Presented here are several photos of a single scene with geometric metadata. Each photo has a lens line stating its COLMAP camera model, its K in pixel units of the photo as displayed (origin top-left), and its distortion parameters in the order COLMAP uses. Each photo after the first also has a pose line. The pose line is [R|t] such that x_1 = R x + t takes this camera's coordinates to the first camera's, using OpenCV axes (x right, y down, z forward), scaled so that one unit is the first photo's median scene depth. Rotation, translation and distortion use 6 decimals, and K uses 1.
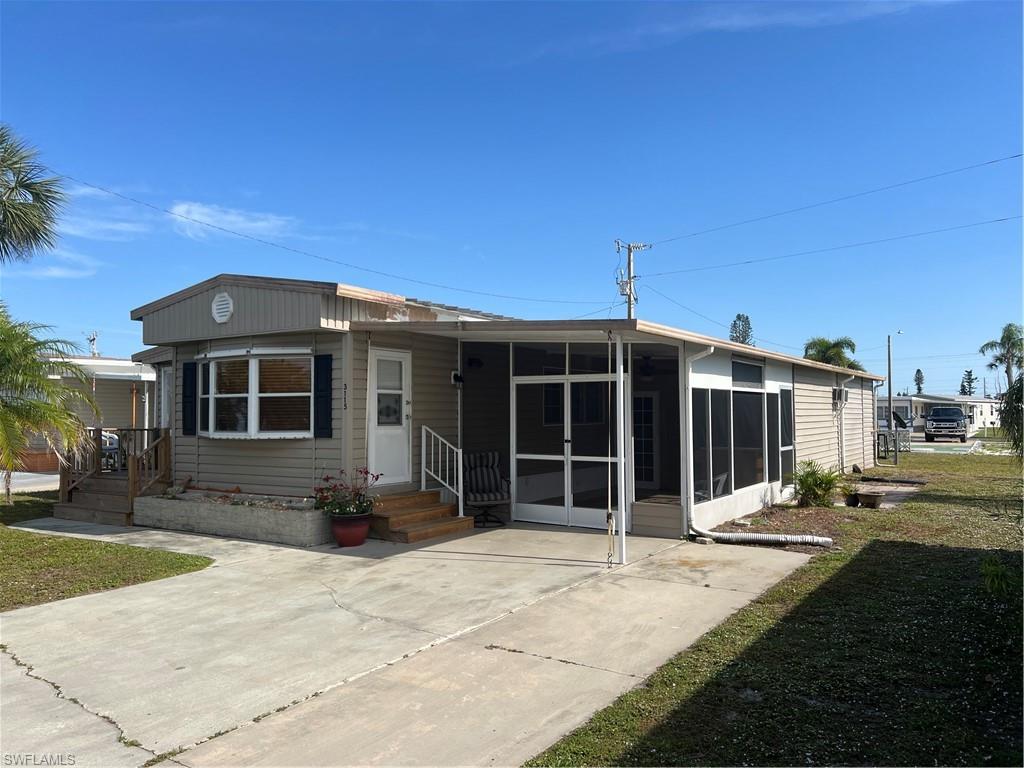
lens RADIAL K [[764.8, 0, 506.4], [0, 764.8, 385.2], [0, 0, 1]] dist [0.056559, -0.079995]
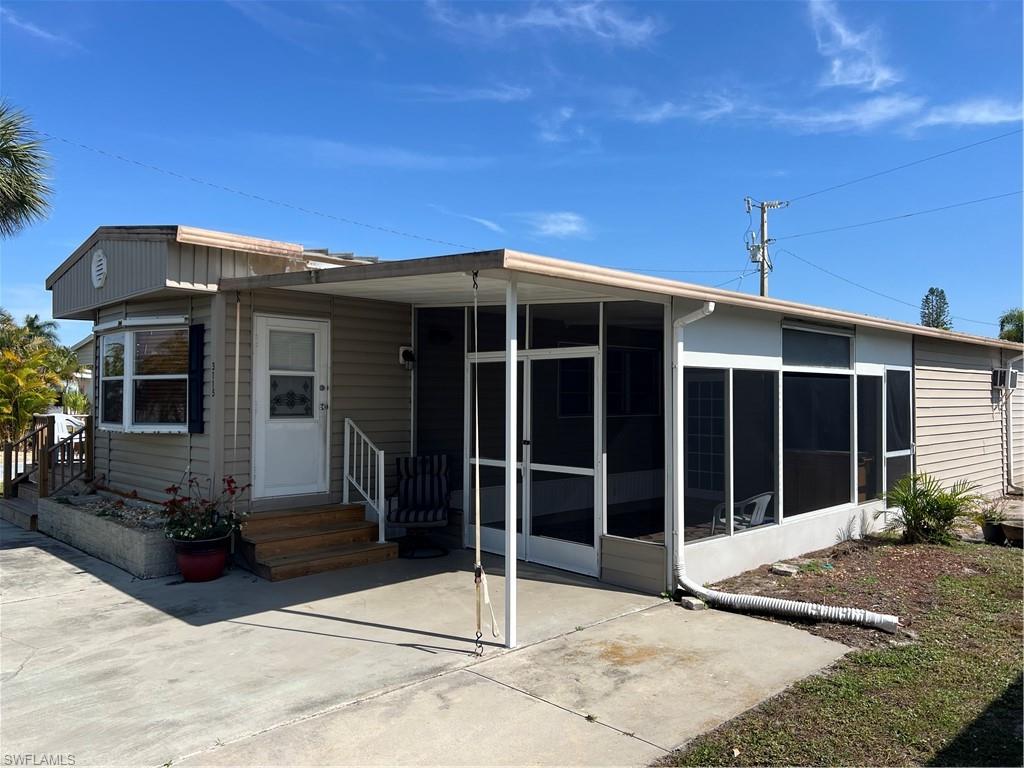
lens RADIAL K [[767.7, 0, 512.0], [0, 767.7, 384.0], [0, 0, 1]] dist [0.055665, -0.067417]
pose [[0.977493, 0.002251, -0.210956, 0.234844], [0.001676, 0.999829, 0.018435, 0.005708], [0.210961, -0.018374, 0.977322, 0.321939]]
